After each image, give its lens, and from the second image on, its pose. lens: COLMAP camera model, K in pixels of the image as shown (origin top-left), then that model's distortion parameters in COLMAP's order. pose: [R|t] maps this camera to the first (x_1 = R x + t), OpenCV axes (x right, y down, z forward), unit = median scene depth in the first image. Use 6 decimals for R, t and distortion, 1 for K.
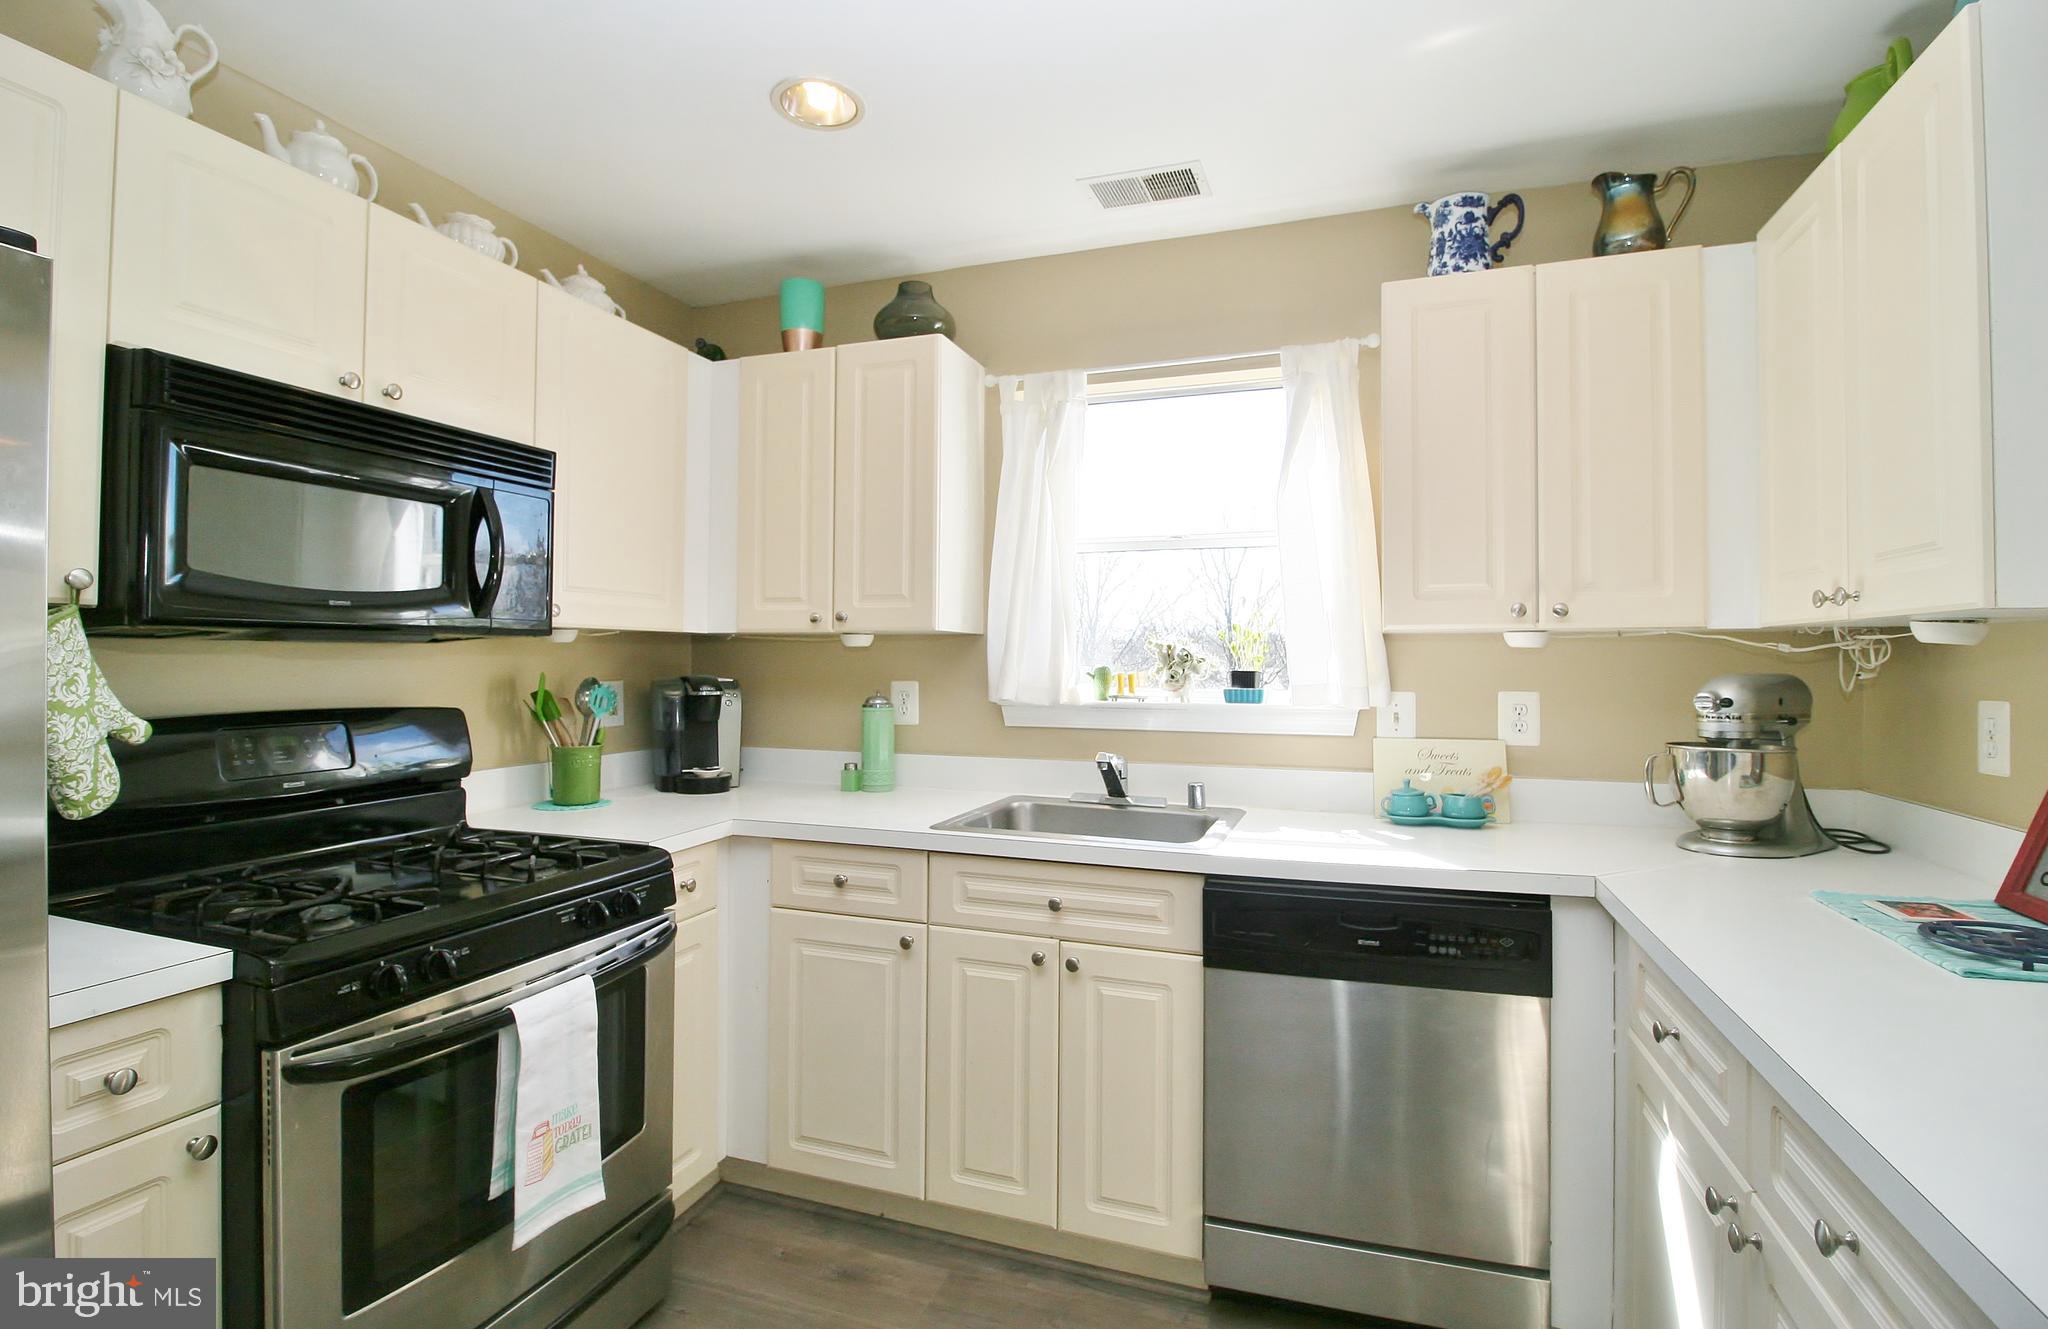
lens RADIAL K [[962.8, 0, 1033.1], [0, 962.8, 649.0], [0, 0, 1]] dist [0.002499, -0.015928]
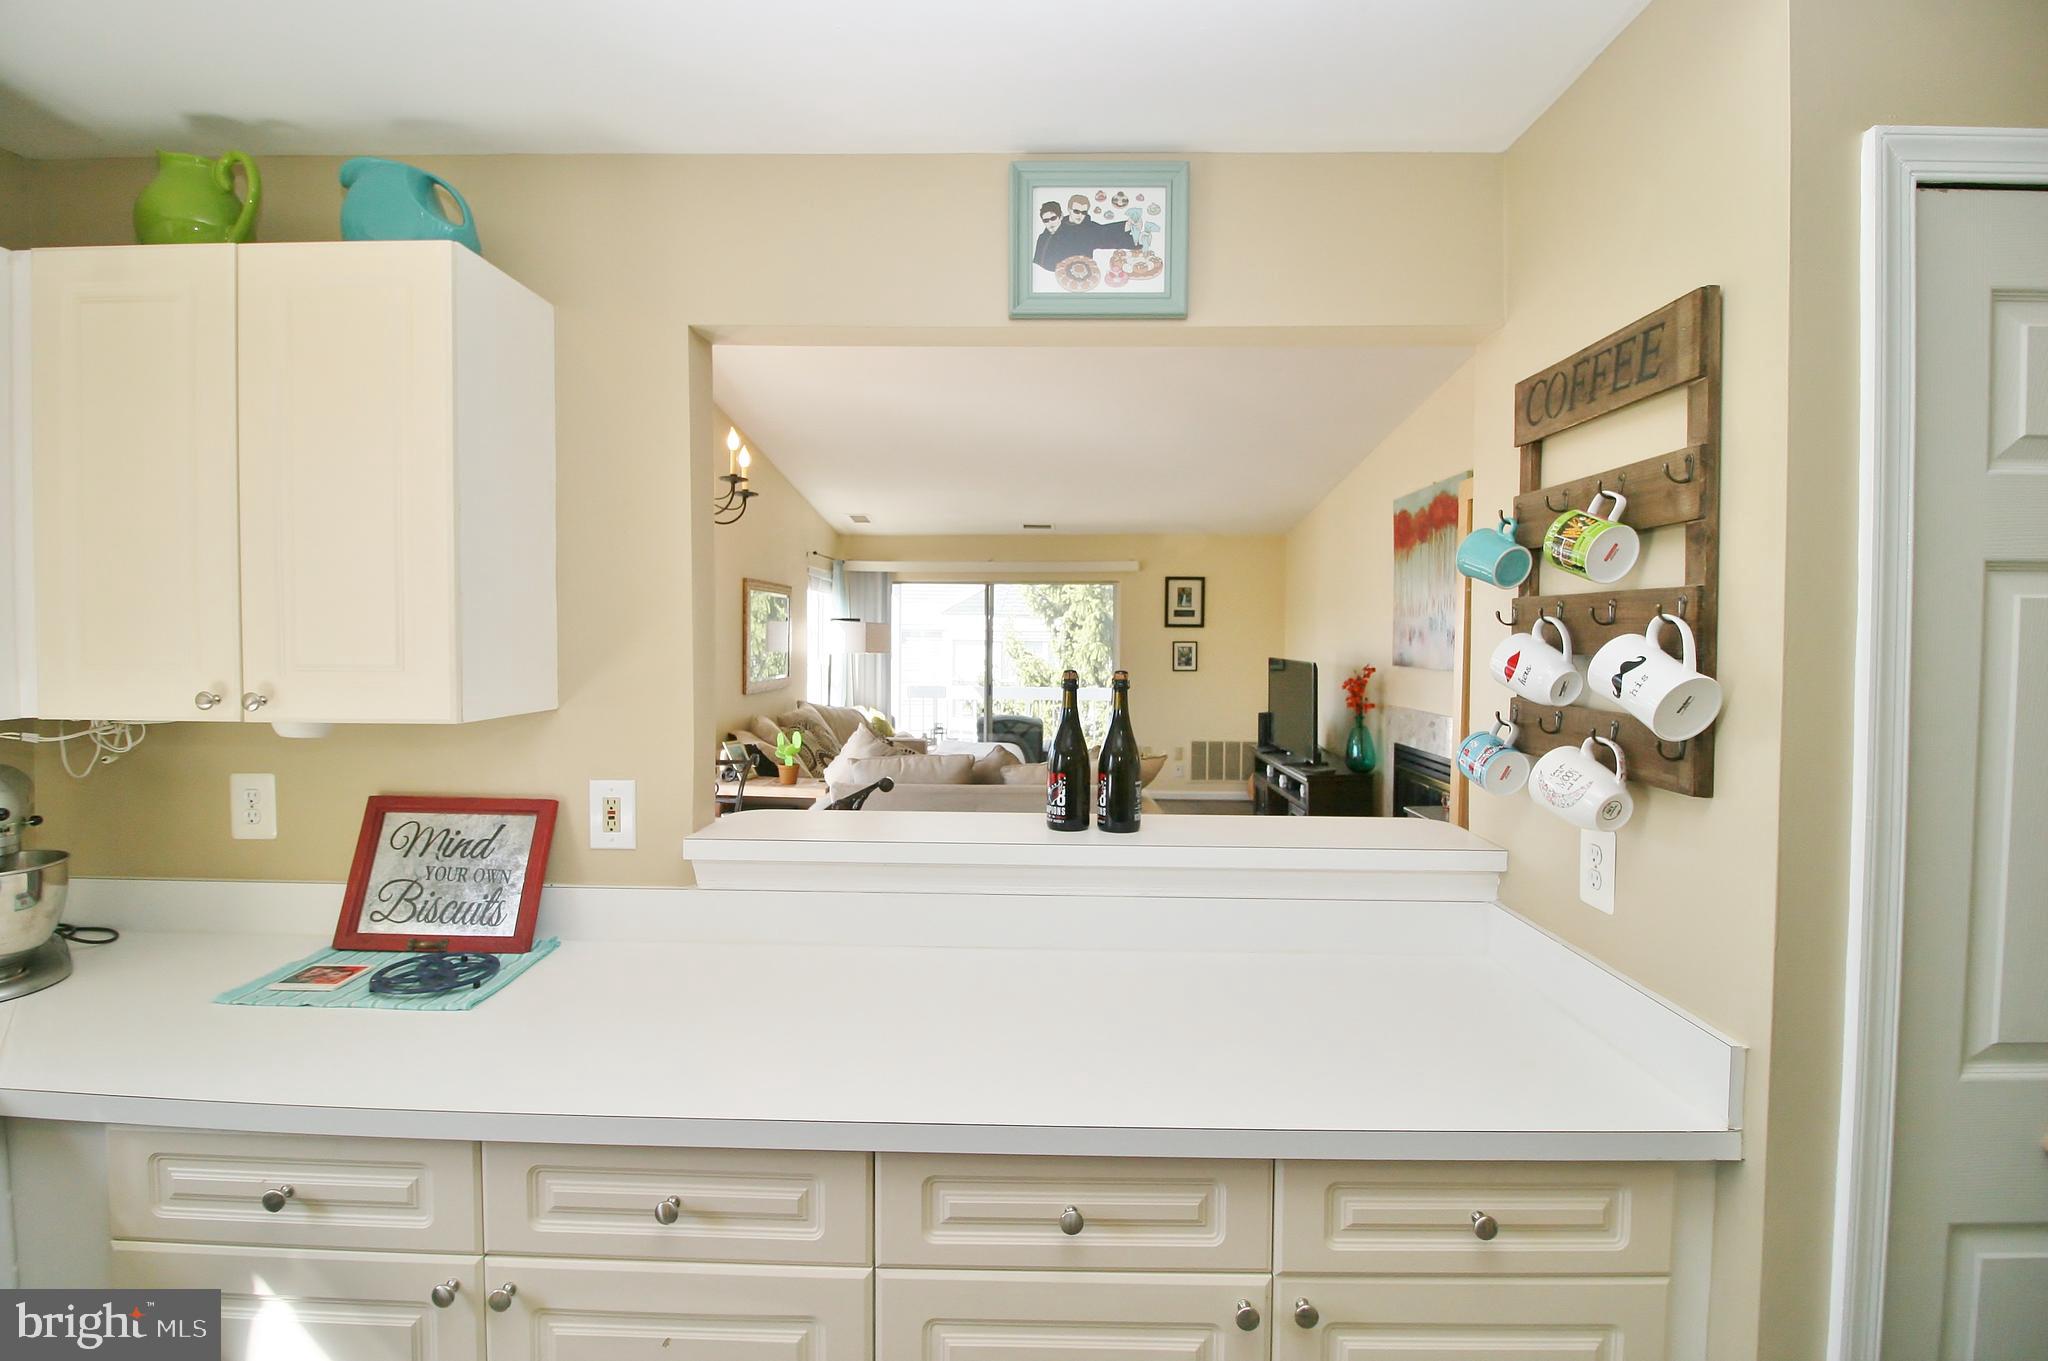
lens RADIAL K [[946.2, 0, 1031.4], [0, 946.2, 664.6], [0, 0, 1]] dist [0.000604, -0.014122]
pose [[-0.303674, -0.038831, 0.951984, -0.253752], [-0.019098, 0.999216, 0.034666, -0.101817], [-0.952585, -0.007654, -0.304177, 0.359258]]
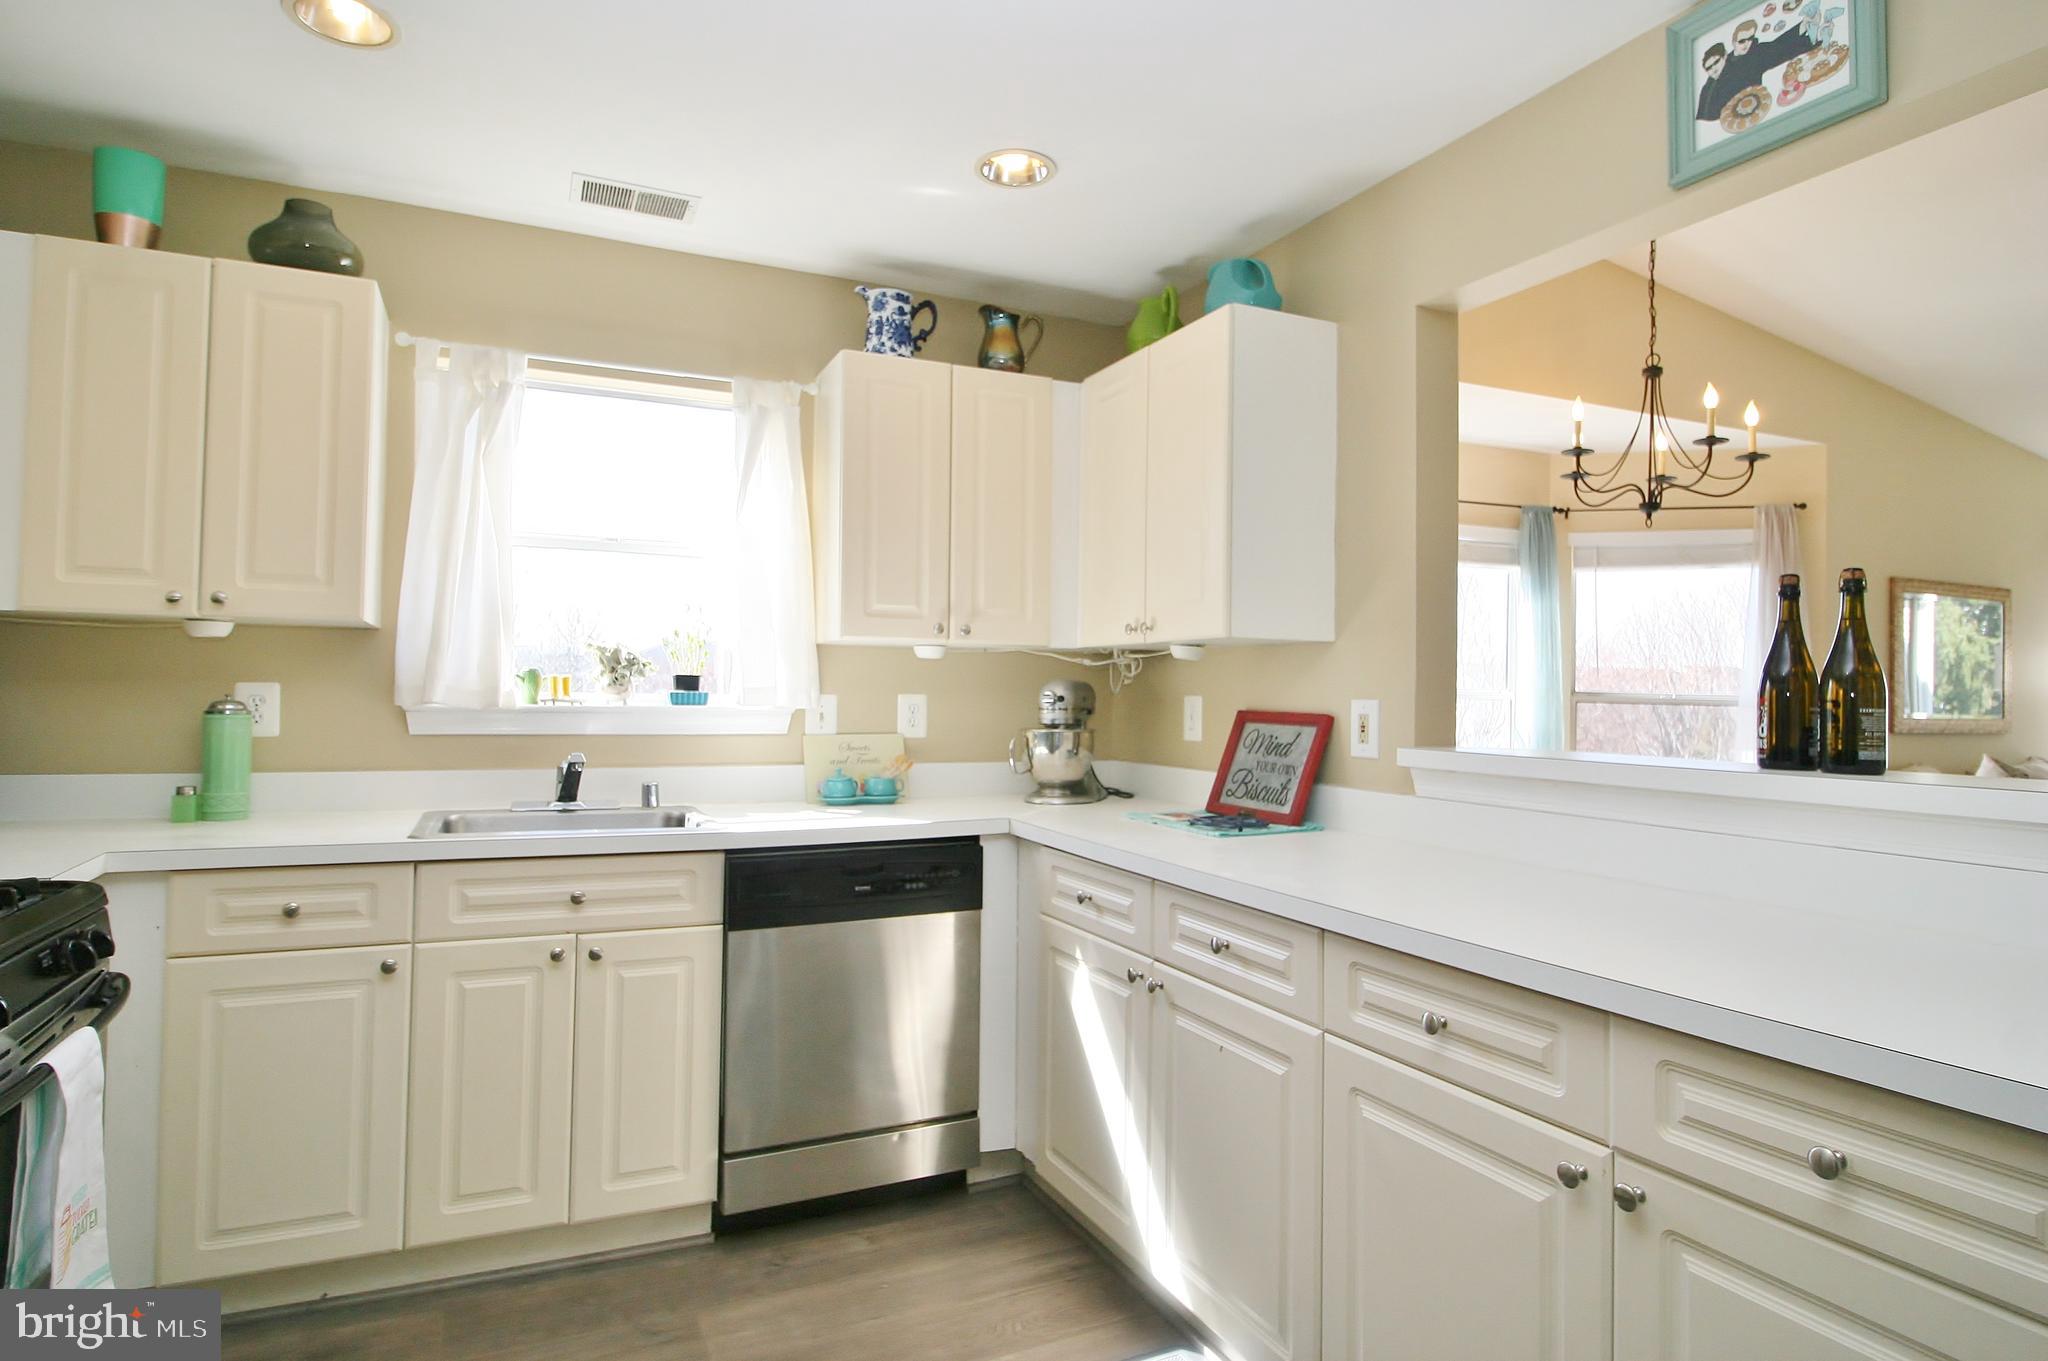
lens RADIAL K [[1132.5, 0, 1036.5], [0, 1132.5, 668.1], [0, 0, 1]] dist [0.000759, -0.010326]
pose [[0.716125, 0.022902, 0.697596, -0.437554], [-0.018307, 0.999734, -0.014028, 0.030457], [-0.697732, -0.002725, 0.716354, -0.174166]]
